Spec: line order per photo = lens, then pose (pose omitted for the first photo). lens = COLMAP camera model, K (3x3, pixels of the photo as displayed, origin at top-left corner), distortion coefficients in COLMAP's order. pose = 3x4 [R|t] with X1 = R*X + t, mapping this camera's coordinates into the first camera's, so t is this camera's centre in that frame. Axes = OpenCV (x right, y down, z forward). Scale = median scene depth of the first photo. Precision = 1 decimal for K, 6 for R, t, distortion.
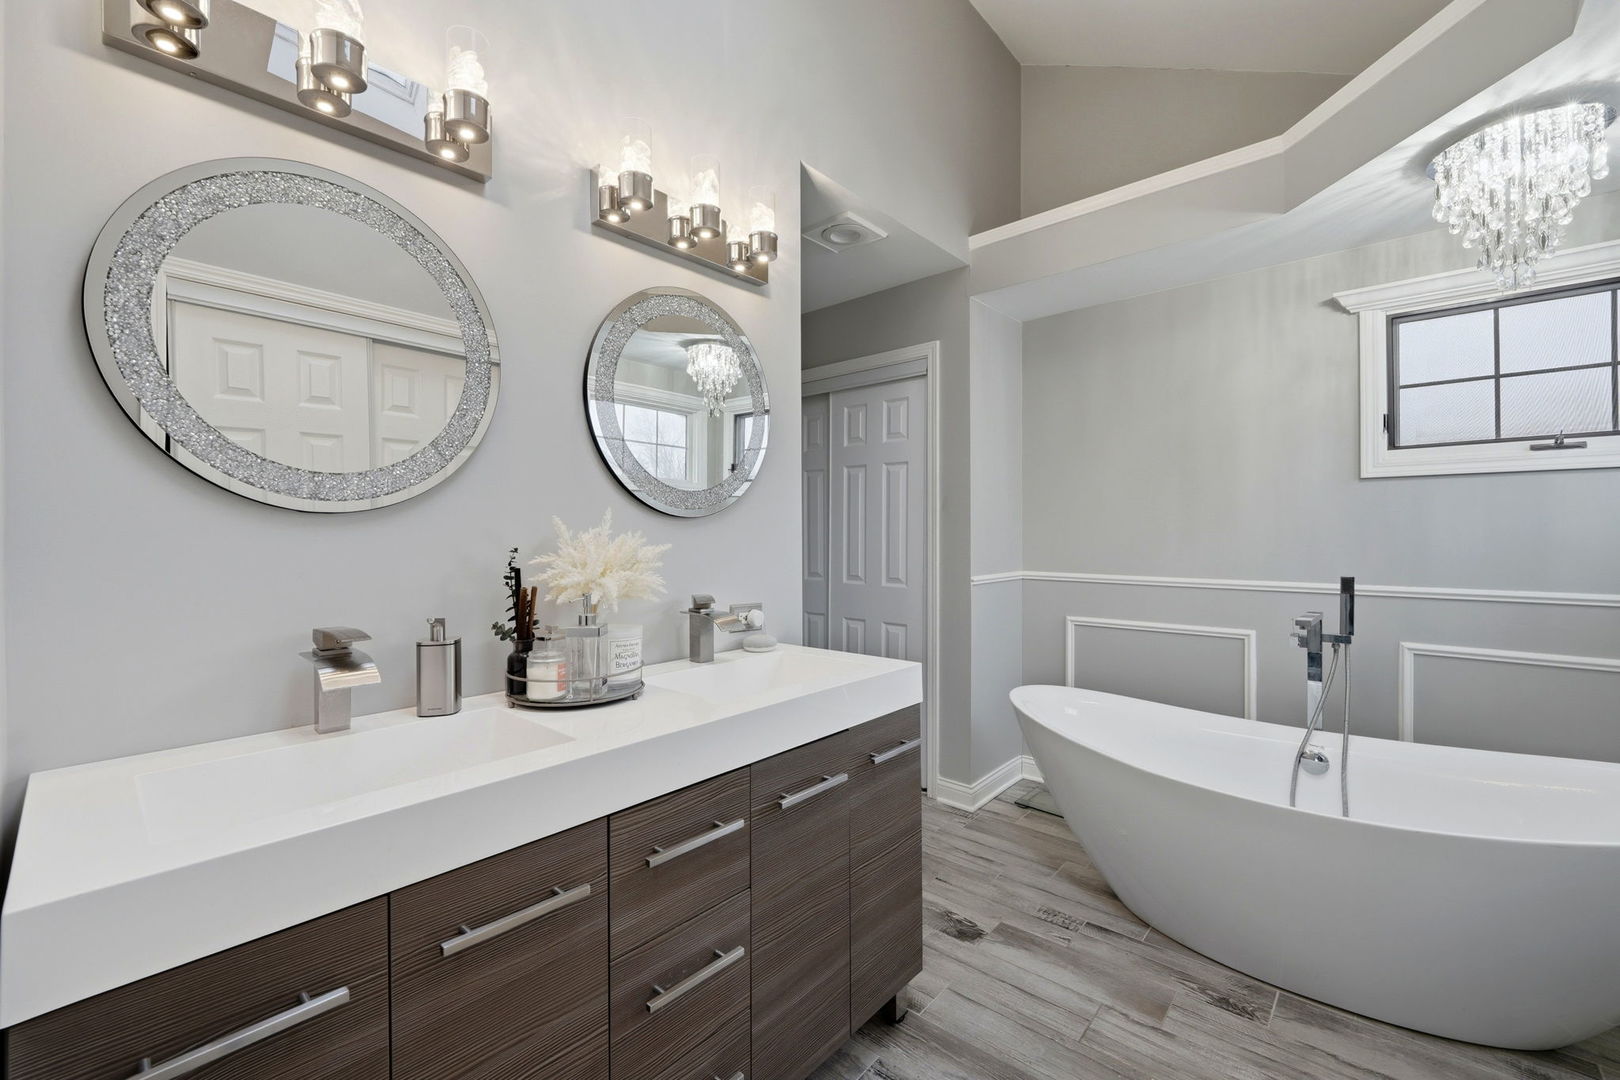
lens RADIAL K [[657.4, 0, 800.1], [0, 657.4, 531.3], [0, 0, 1]] dist [-0.013111, -0.000504]
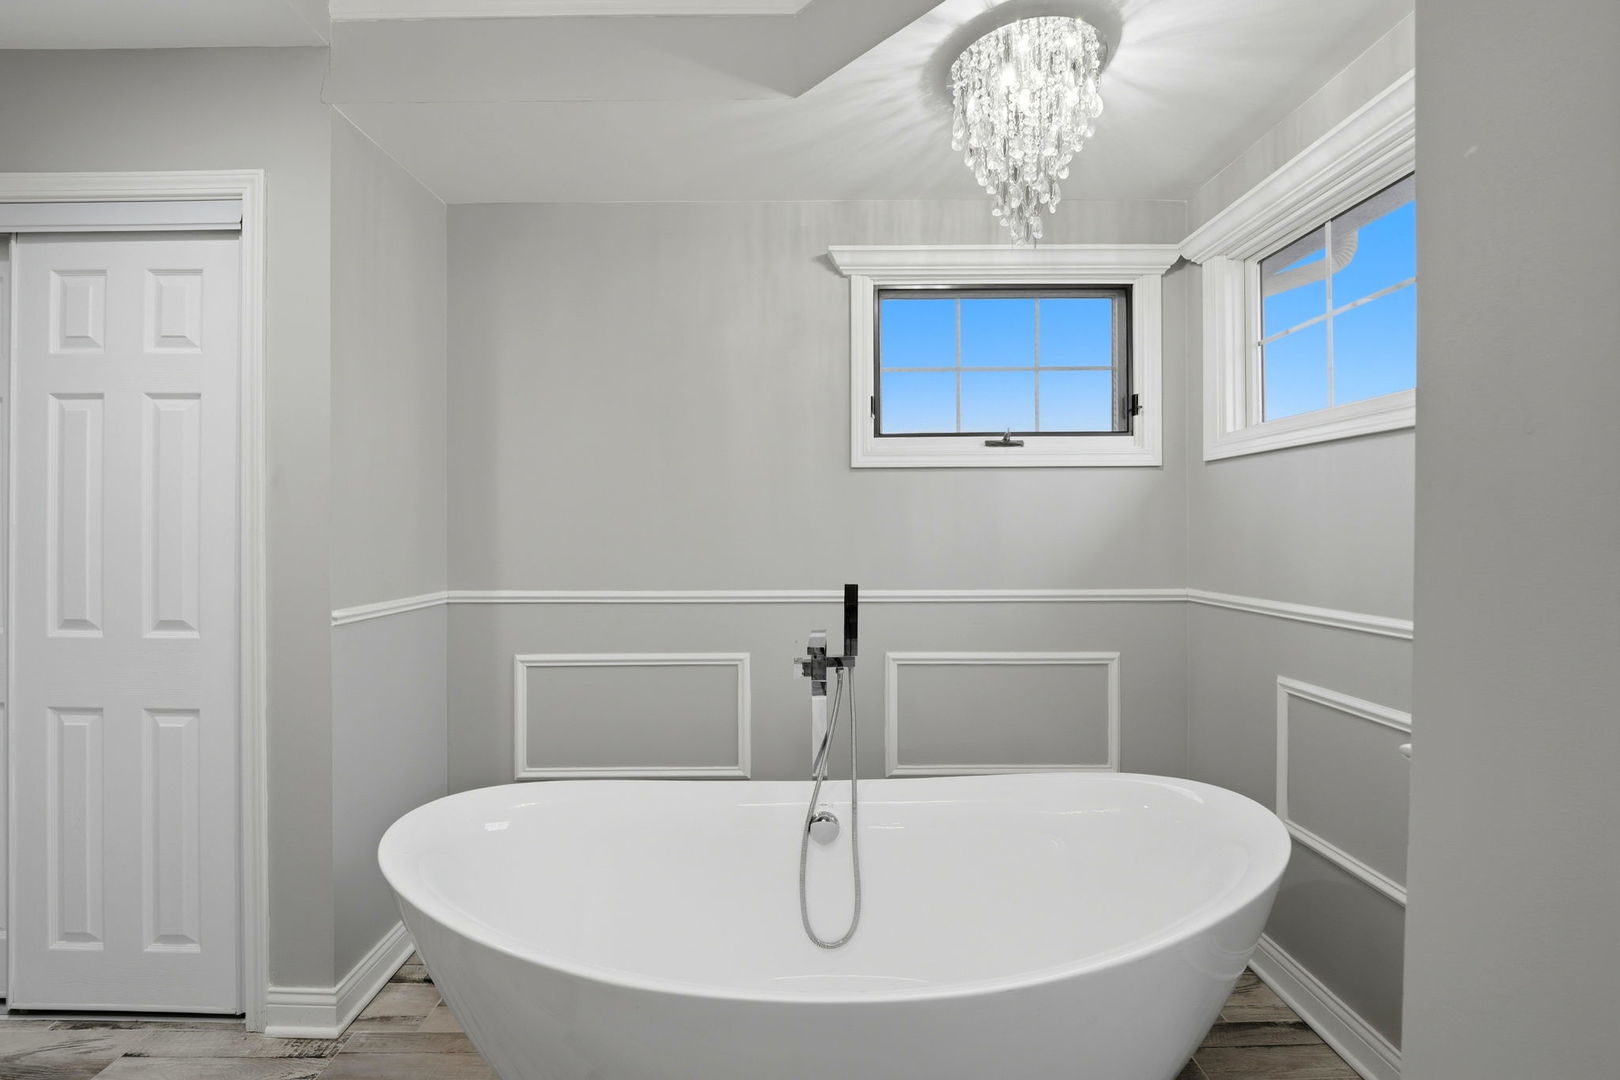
lens RADIAL K [[657.4, 0, 797.3], [0, 657.4, 535.1], [0, 0, 1]] dist [-0.013111, -0.000504]
pose [[0.738144, -0.001586, 0.674641, 0.225672], [0.001753, 0.999998, 0.000432, 0.008070], [-0.674641, 0.000864, 0.738146, 0.416580]]
